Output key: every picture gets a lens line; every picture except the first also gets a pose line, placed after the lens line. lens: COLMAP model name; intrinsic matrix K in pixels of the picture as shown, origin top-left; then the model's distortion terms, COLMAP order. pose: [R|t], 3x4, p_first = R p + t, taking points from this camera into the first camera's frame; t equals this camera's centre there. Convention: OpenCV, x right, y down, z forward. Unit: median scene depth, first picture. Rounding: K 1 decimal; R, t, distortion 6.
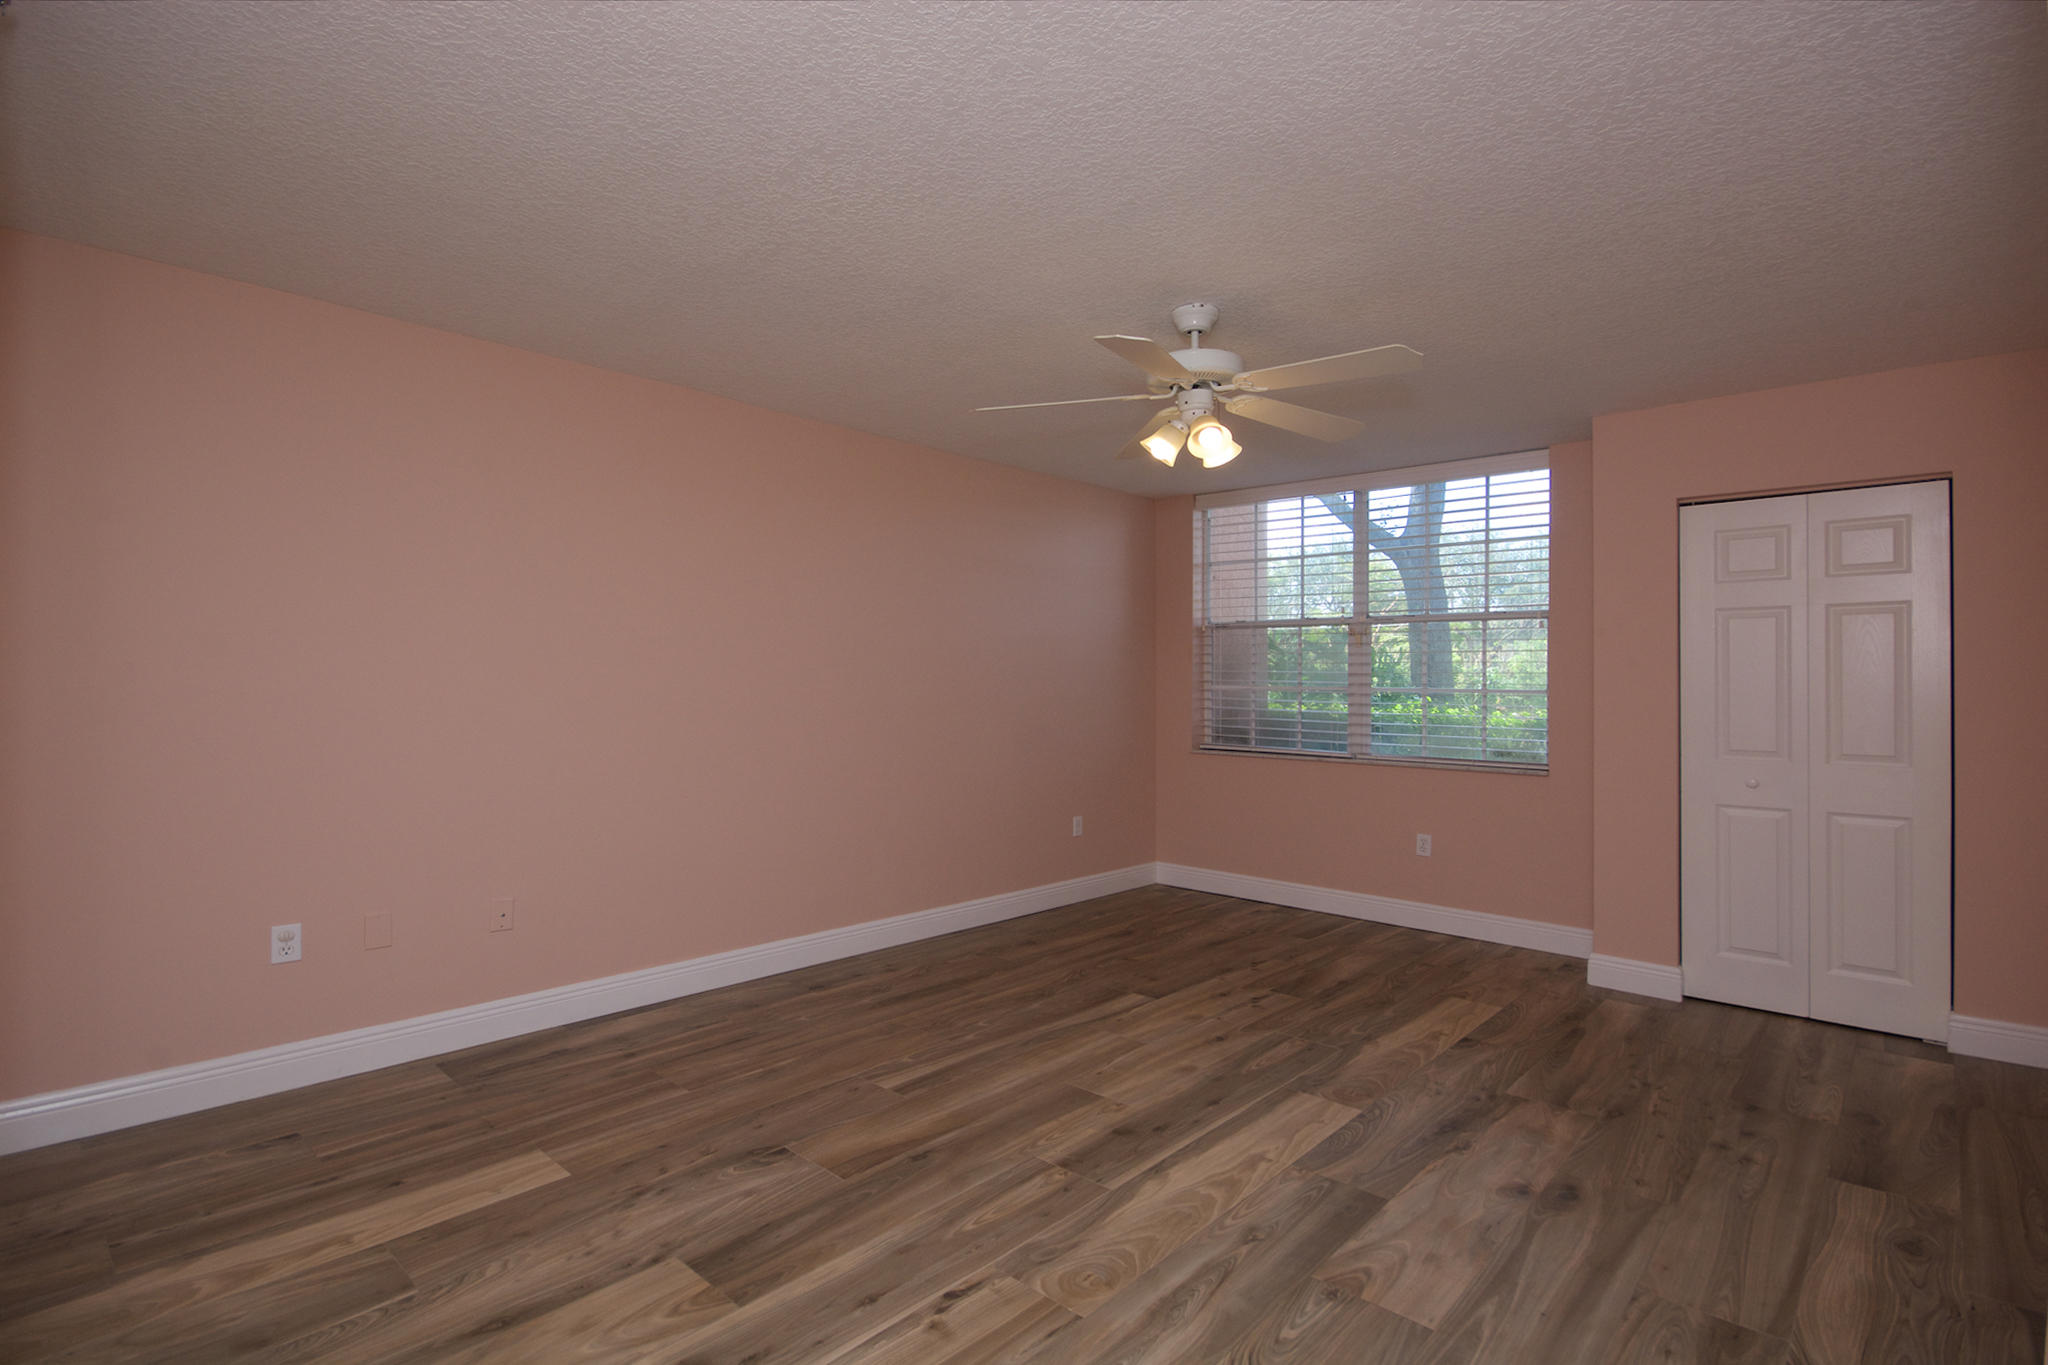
lens RADIAL K [[909.0, 0, 1024.0], [0, 909.0, 682.5], [0, 0, 1]] dist [-0.002232, -0.000720]
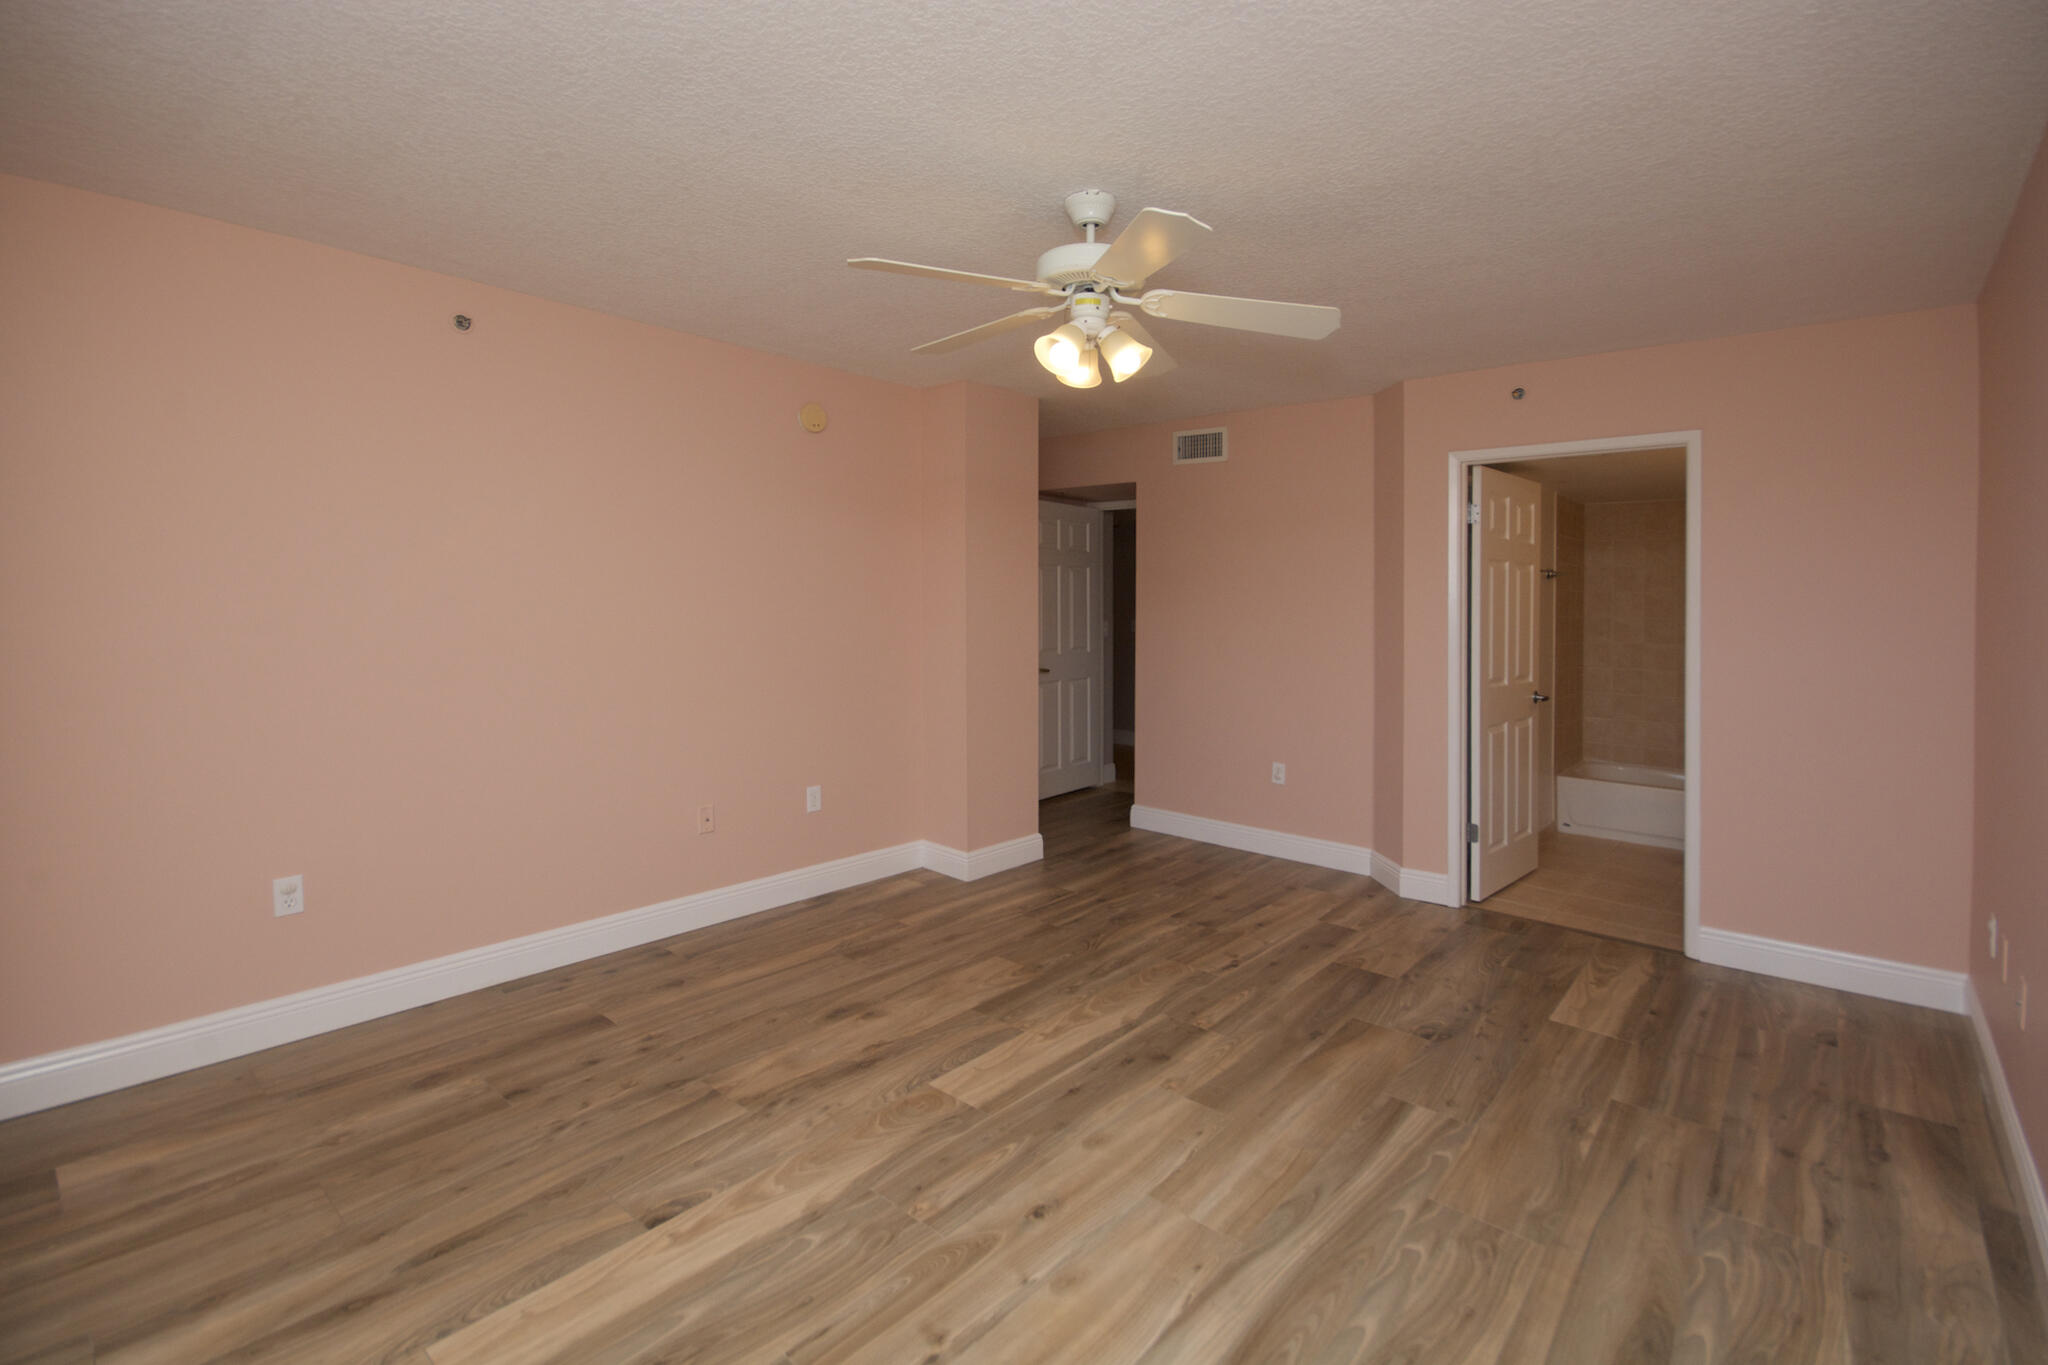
lens RADIAL K [[909.0, 0, 1024.0], [0, 909.0, 682.5], [0, 0, 1]] dist [-0.002232, -0.000720]
pose [[-0.998991, -0.020129, -0.040135, 0.332011], [-0.023448, 0.996189, 0.084016, -0.062573], [0.038291, 0.084872, -0.995656, 2.069021]]
